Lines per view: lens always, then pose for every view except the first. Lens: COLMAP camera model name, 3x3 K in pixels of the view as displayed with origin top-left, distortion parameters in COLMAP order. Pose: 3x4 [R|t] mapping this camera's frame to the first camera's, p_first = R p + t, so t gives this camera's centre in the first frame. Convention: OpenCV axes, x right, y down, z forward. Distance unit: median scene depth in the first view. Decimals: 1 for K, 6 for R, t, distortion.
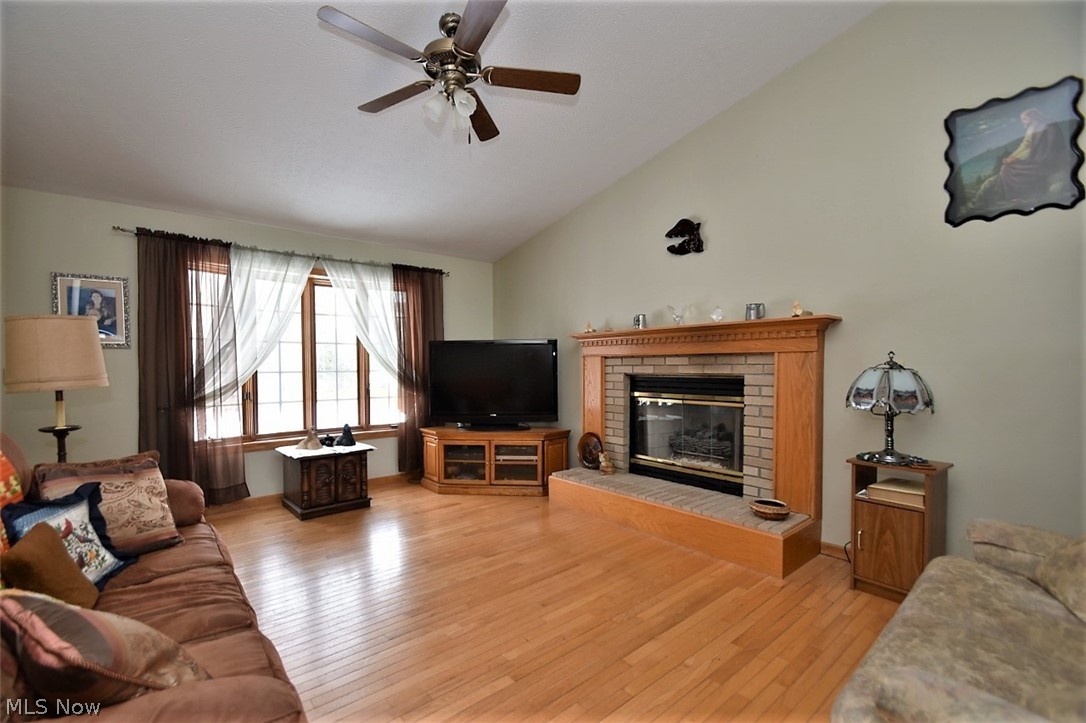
lens RADIAL K [[471.5, 0, 526.2], [0, 471.5, 376.9], [0, 0, 1]] dist [0.017769, -0.018583]
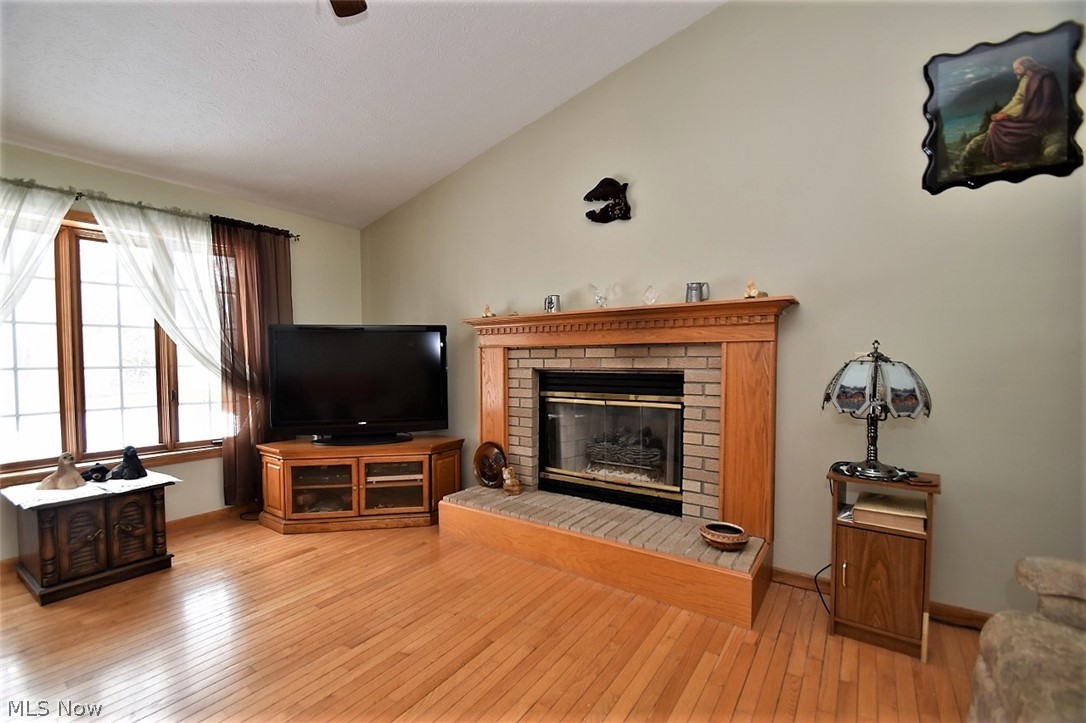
lens RADIAL K [[471.5, 0, 526.2], [0, 471.5, 376.9], [0, 0, 1]] dist [0.017769, -0.018583]
pose [[0.965972, -0.008775, 0.258499, -0.013634], [0.005760, 0.999906, 0.012419, -0.003041], [-0.258584, -0.010508, 0.965932, 0.242034]]
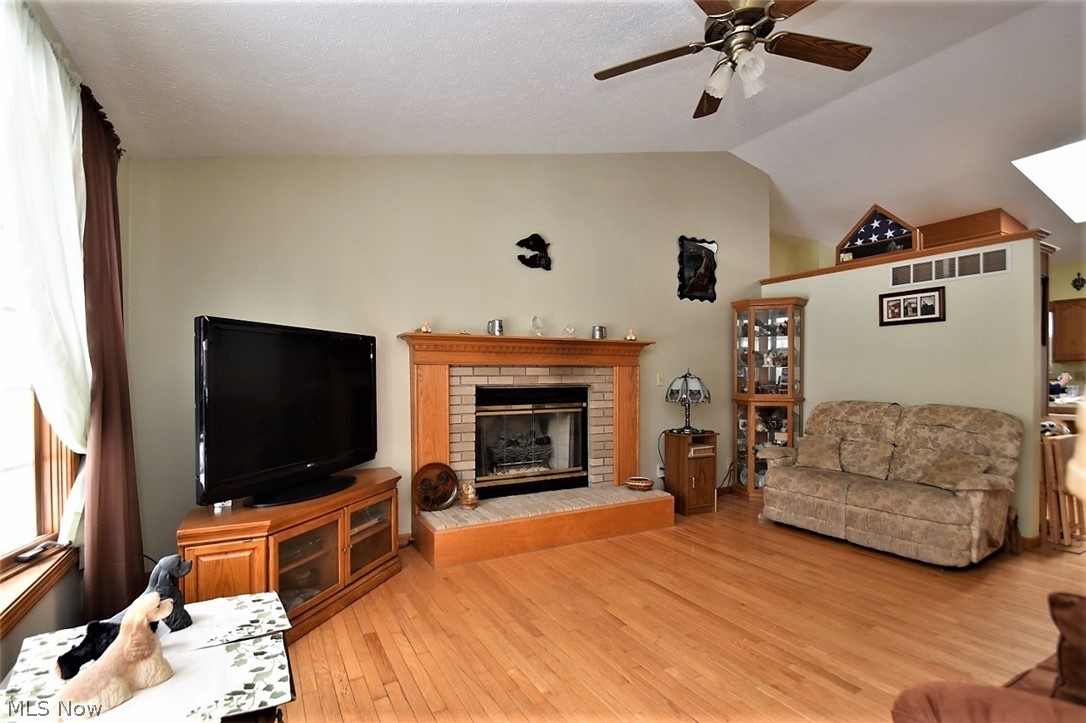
lens RADIAL K [[506.6, 0, 507.7], [0, 506.6, 375.4], [0, 0, 1]] dist [-0.059767, -0.000016]
pose [[0.227702, 0.004829, 0.973719, -0.735483], [0.025612, 0.999612, -0.010947, -0.014652], [-0.973394, 0.027432, 0.227490, 0.801306]]
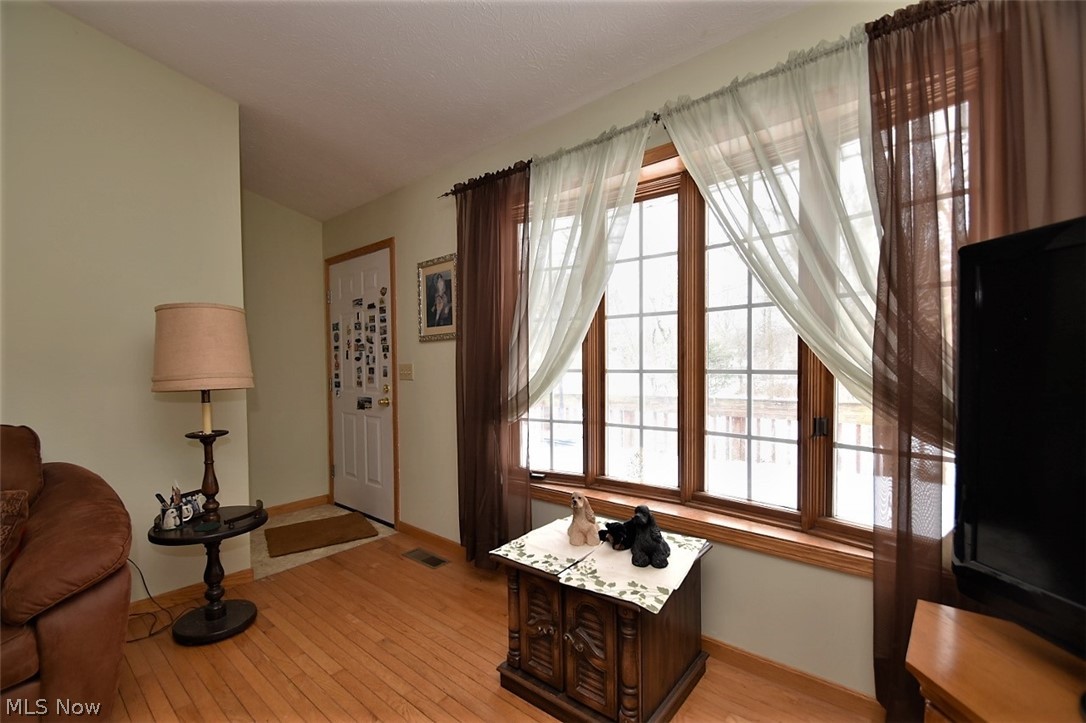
lens RADIAL K [[471.5, 0, 526.2], [0, 471.5, 376.9], [0, 0, 1]] dist [0.017769, -0.018583]
pose [[0.163140, 0.030256, -0.986139, -0.012575], [-0.015825, 0.999481, 0.028047, -0.020084], [0.986476, 0.011030, 0.163534, 0.954702]]
